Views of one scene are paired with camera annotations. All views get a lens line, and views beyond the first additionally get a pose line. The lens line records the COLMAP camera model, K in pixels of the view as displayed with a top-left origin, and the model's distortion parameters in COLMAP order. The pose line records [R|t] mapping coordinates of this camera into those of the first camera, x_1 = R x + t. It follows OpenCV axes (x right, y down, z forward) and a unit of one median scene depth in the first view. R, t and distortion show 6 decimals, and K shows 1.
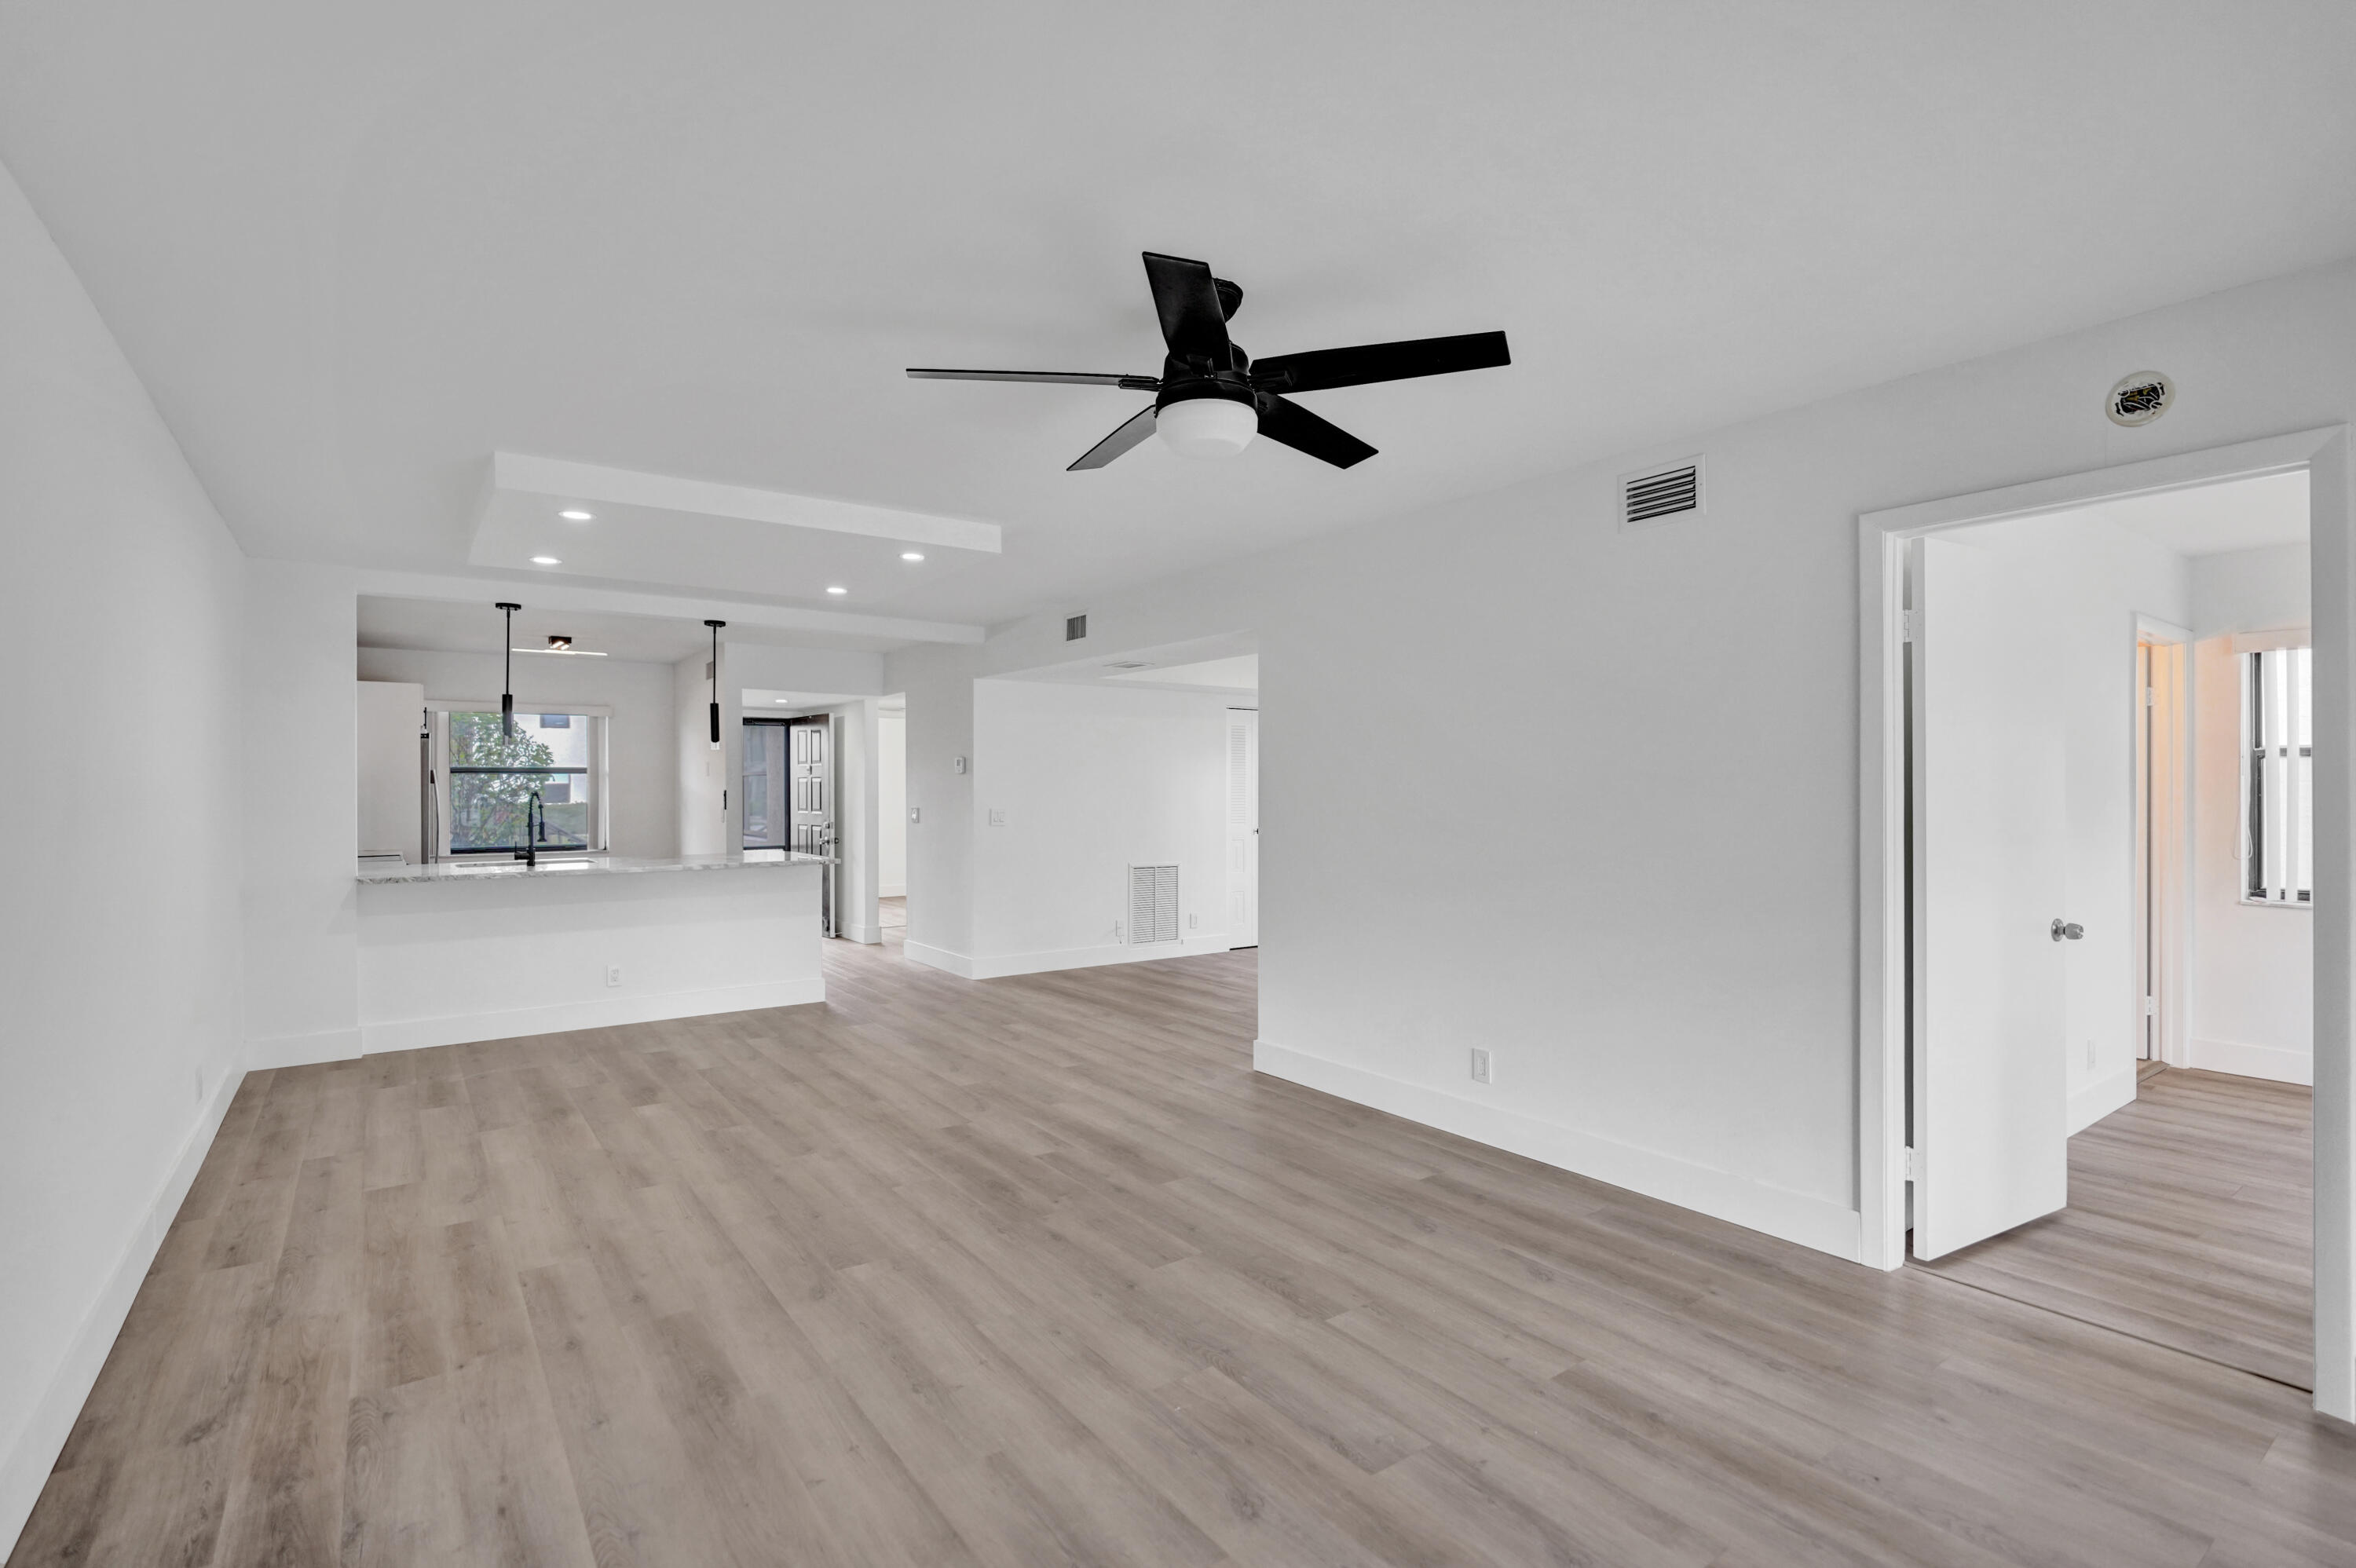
lens RADIAL K [[1099.5, 0, 1154.6], [0, 1099.5, 777.1], [0, 0, 1]] dist [-0.026419, 0.007860]
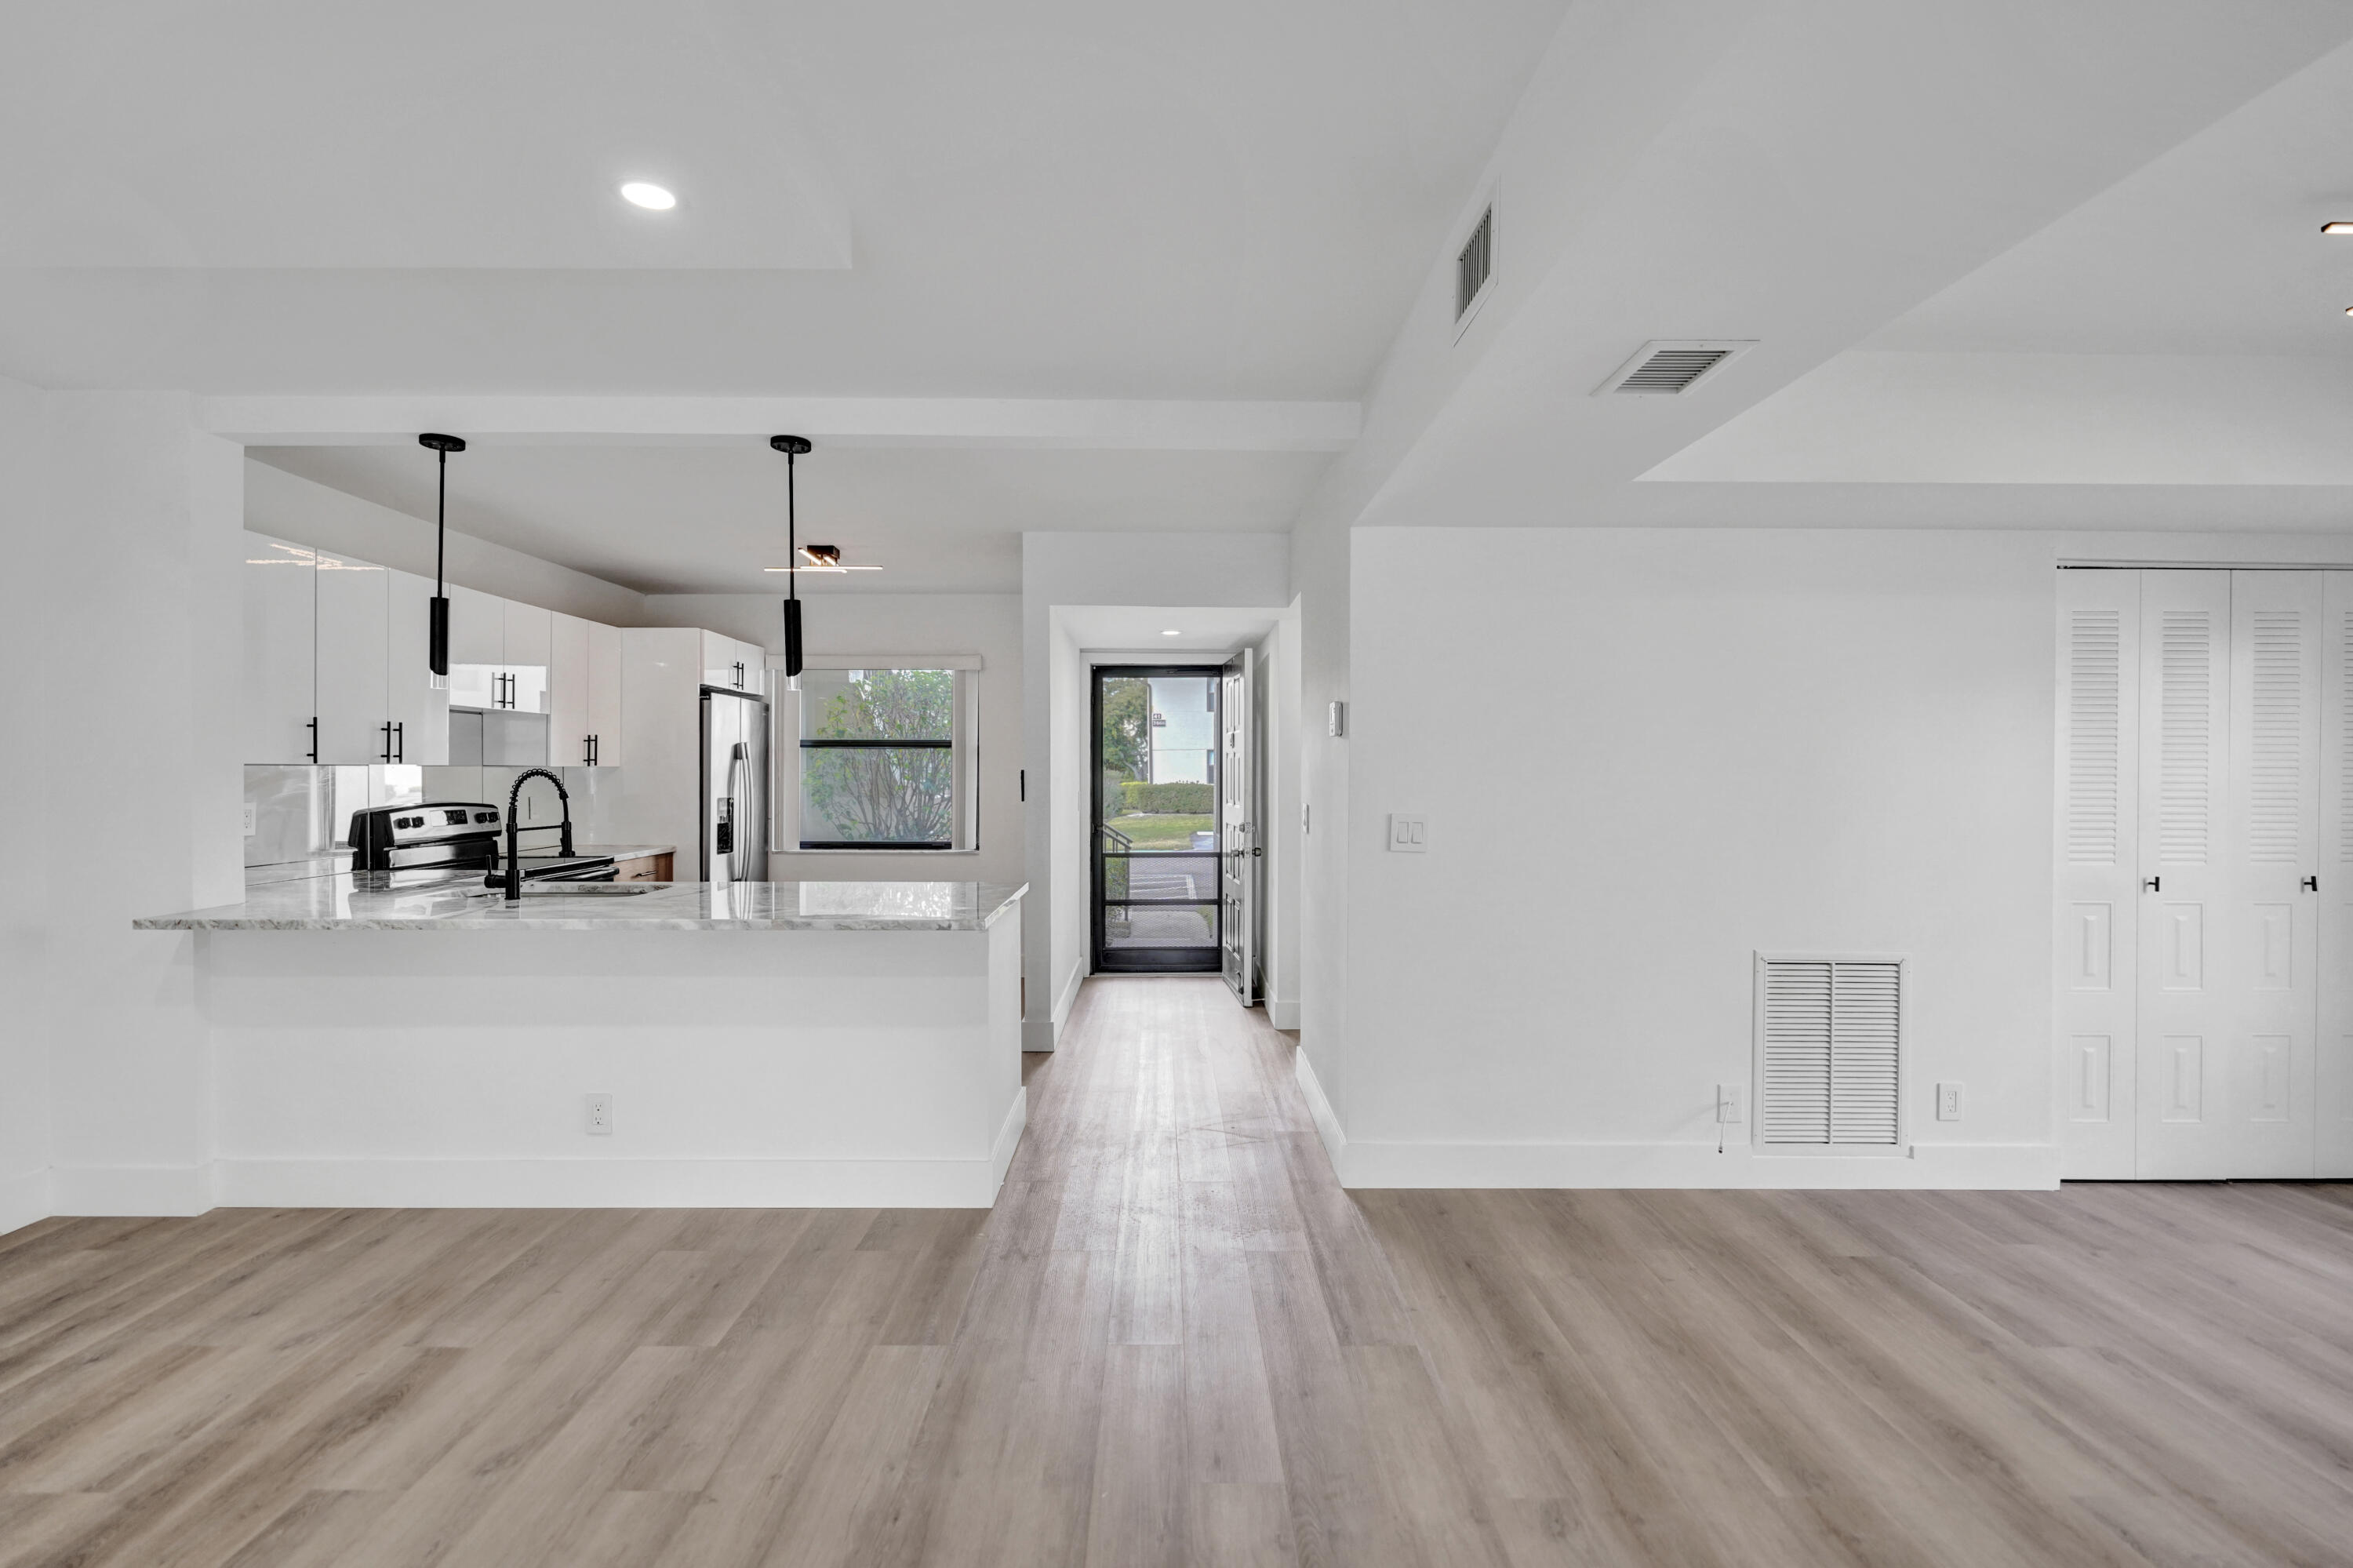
lens RADIAL K [[1098.2, 0, 1163.1], [0, 1098.2, 778.8], [0, 0, 1]] dist [-0.026419, 0.007860]
pose [[0.820296, 0.009647, -0.571858, 0.058101], [0.000854, 0.999836, 0.018092, 0.011122], [0.571939, -0.015329, 0.820153, 1.131158]]
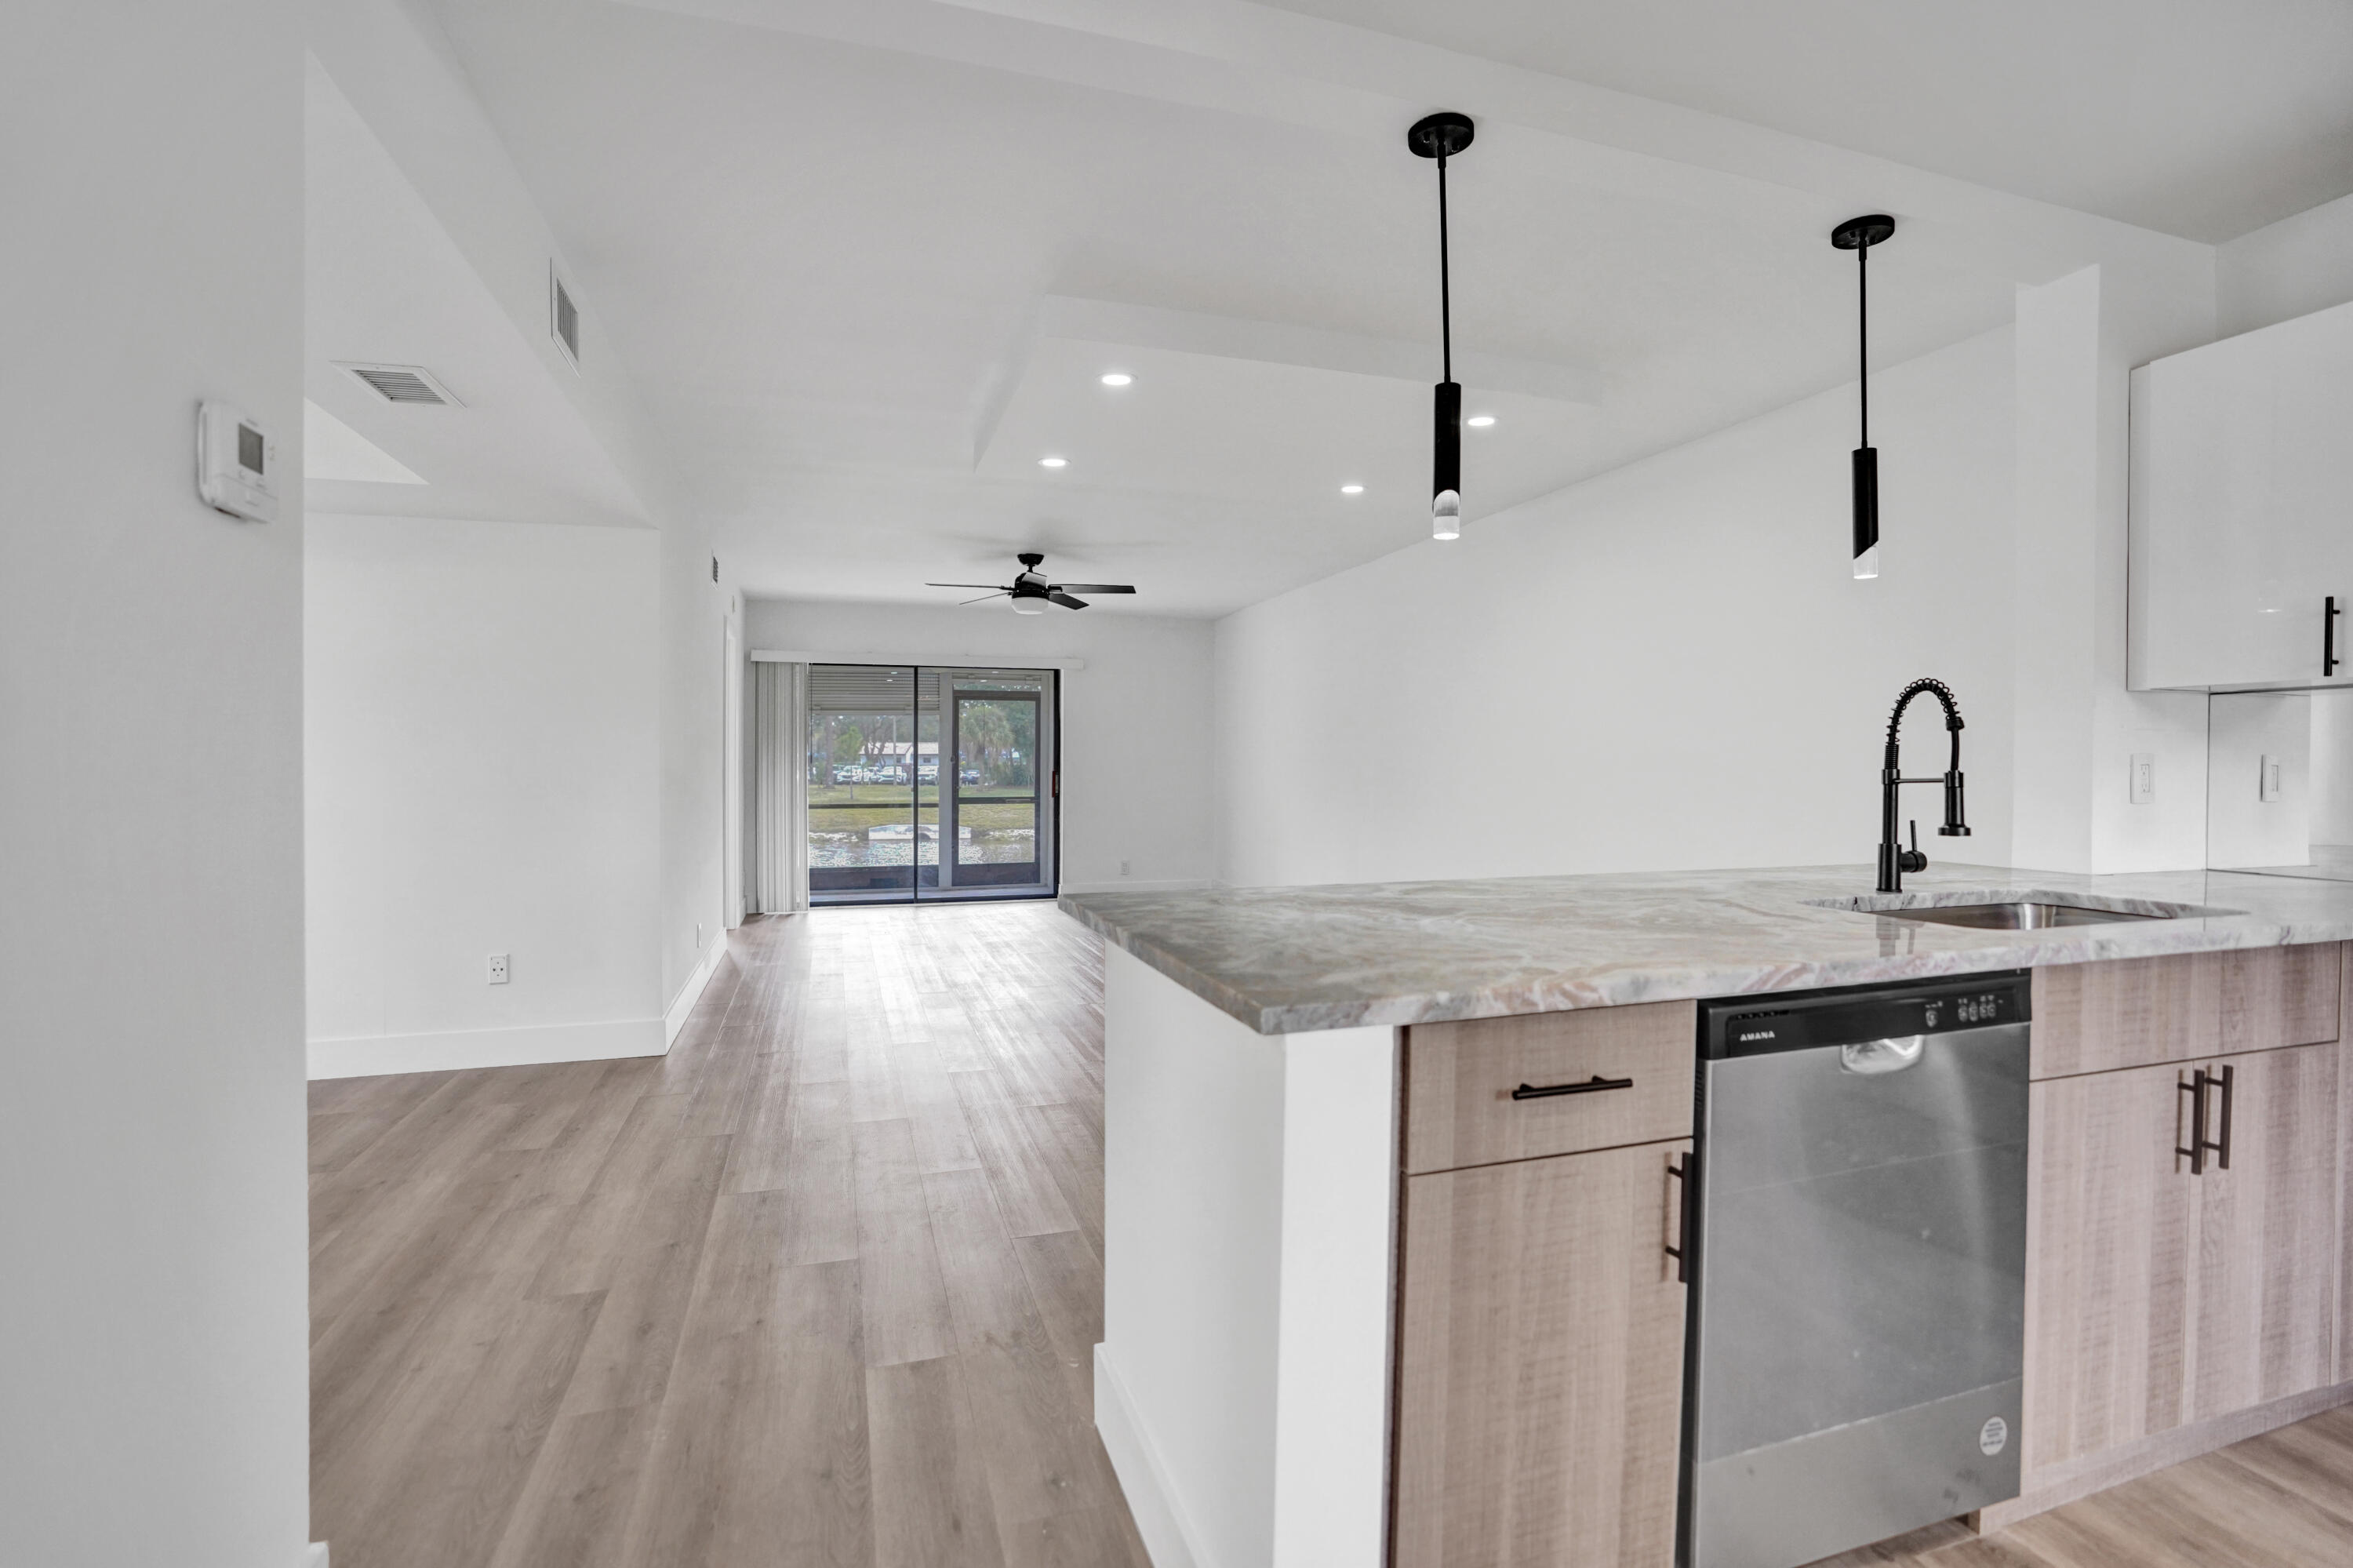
lens RADIAL K [[1098.2, 0, 1190.7], [0, 1098.2, 775.8], [0, 0, 1]] dist [-0.026419, 0.007860]
pose [[-0.958002, 0.003349, 0.286741, -0.706983], [0.003641, 0.999993, 0.000484, 0.065068], [-0.286738, 0.001508, -0.958008, 2.198761]]
